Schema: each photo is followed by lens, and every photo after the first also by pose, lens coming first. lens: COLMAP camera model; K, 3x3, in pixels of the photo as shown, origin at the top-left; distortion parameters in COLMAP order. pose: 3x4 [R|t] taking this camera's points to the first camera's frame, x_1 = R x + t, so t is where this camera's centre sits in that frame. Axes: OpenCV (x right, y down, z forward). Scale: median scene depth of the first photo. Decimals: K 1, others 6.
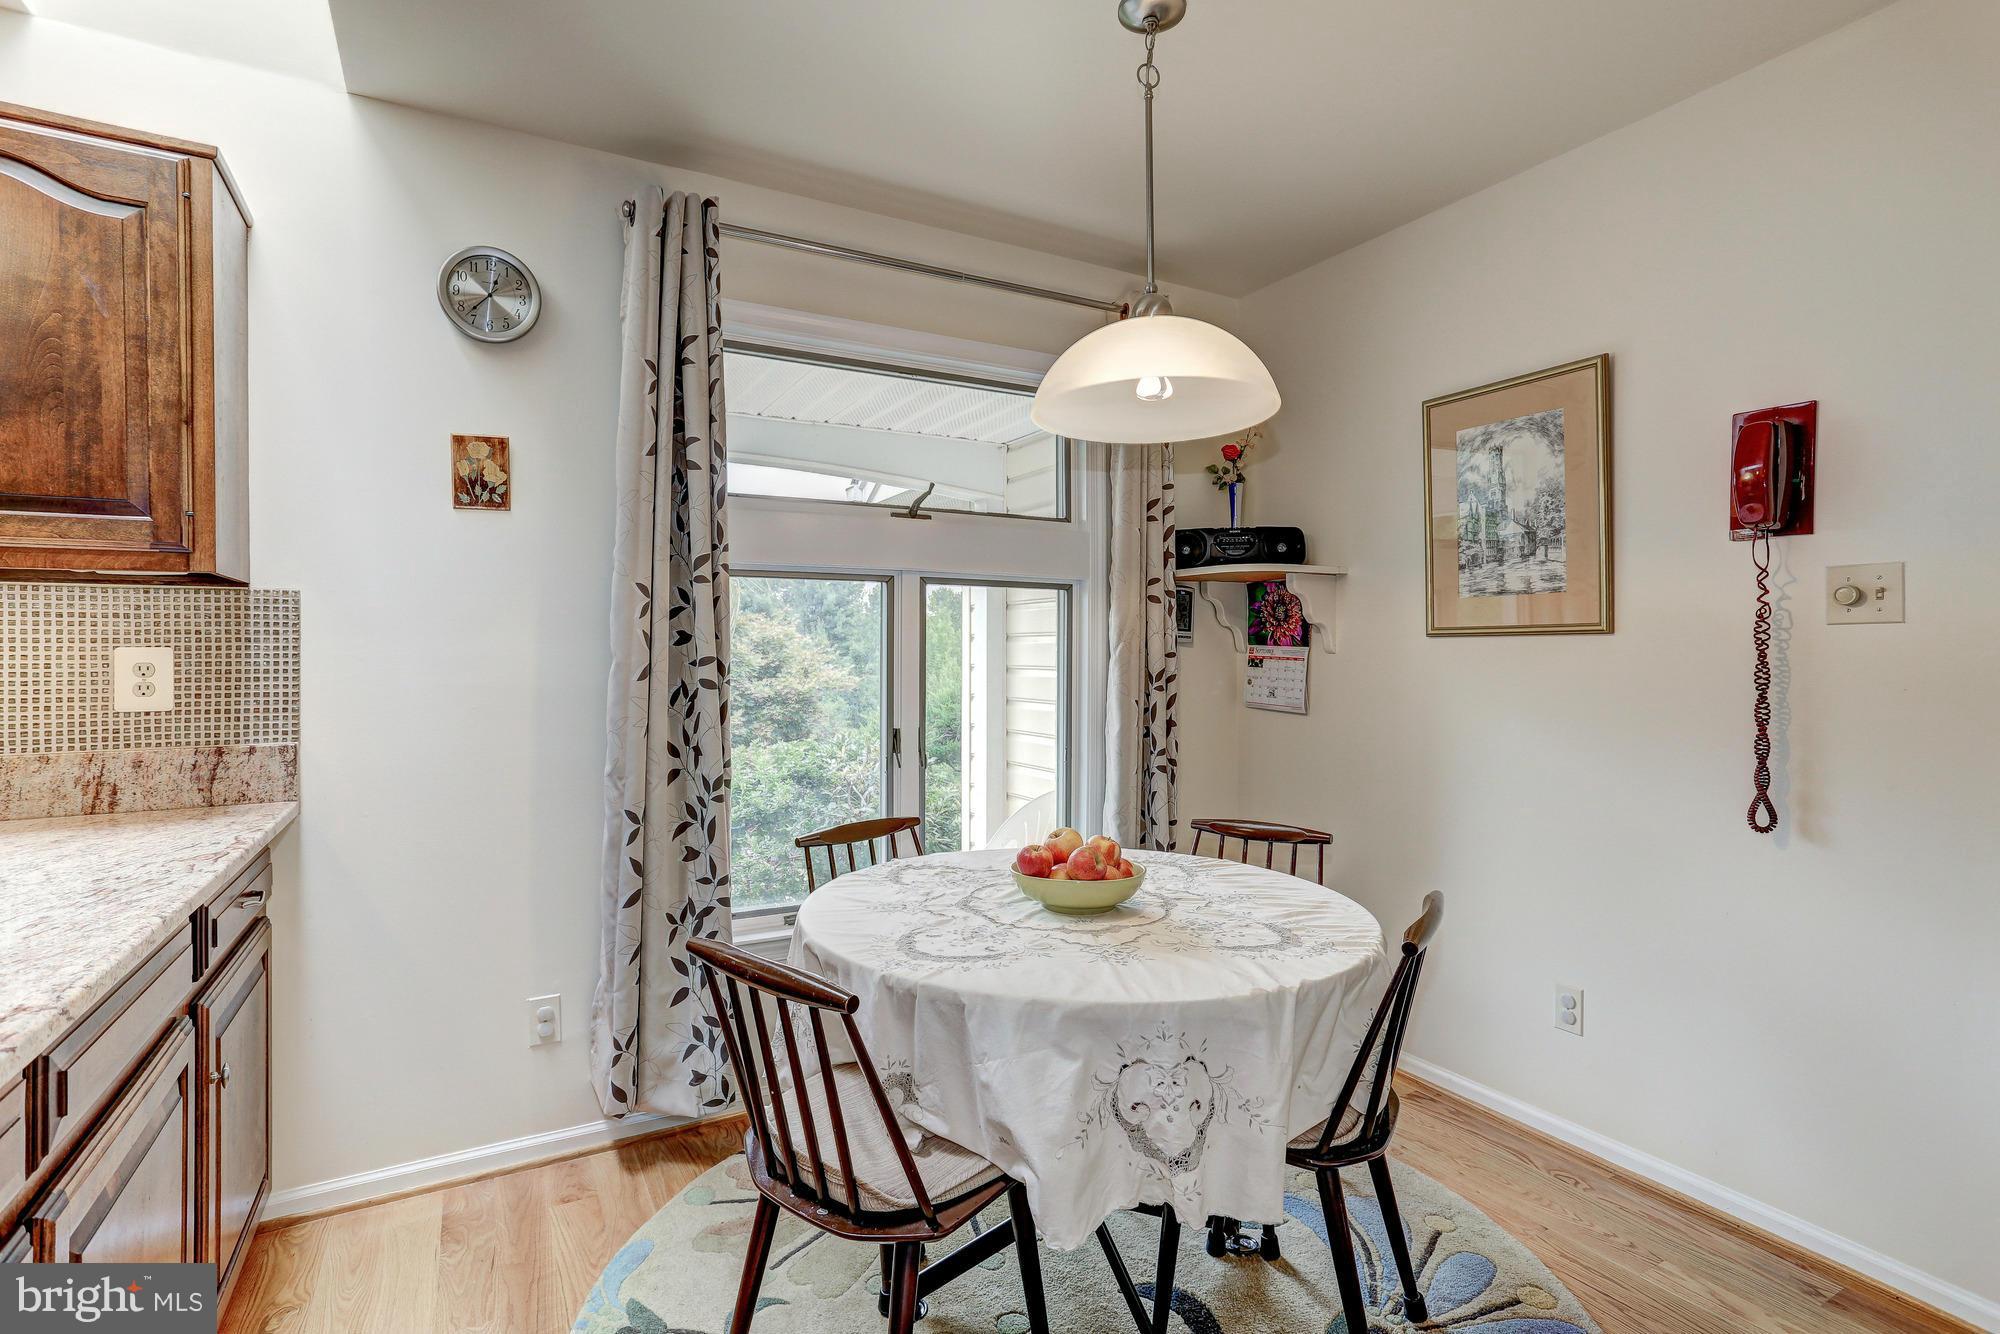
lens RADIAL K [[948.7, 0, 992.2], [0, 948.7, 660.0], [0, 0, 1]] dist [0.002323, 0.001219]
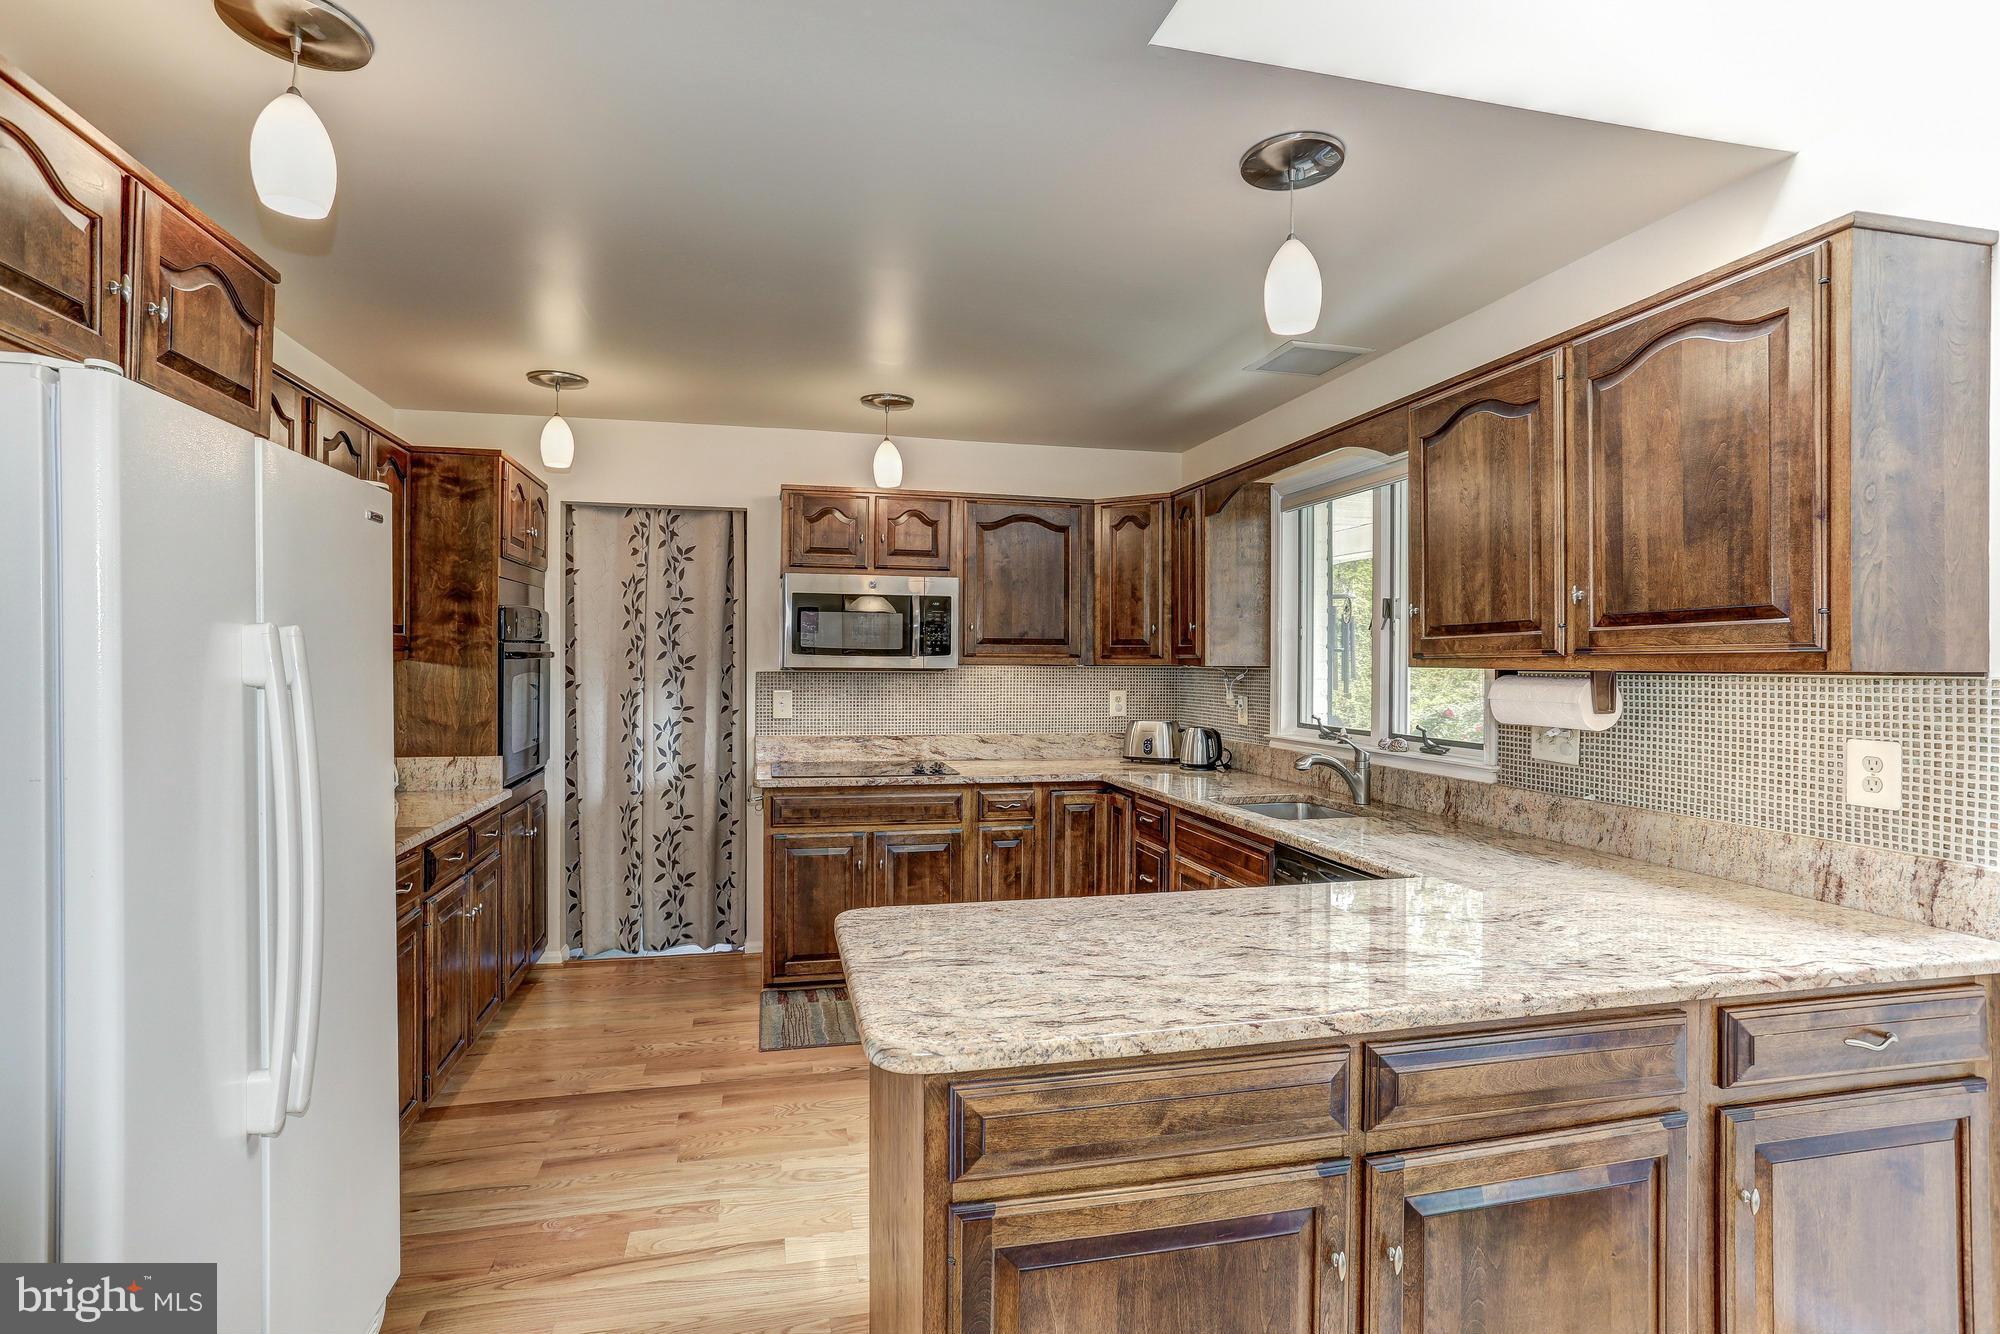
lens RADIAL K [[948.7, 0, 992.2], [0, 948.7, 660.0], [0, 0, 1]] dist [0.002323, 0.001219]
pose [[-0.274742, 0.001196, -0.961517, 0.271148], [-0.012843, 0.999905, 0.004914, -0.087260], [0.961432, 0.013699, -0.274701, 0.405998]]
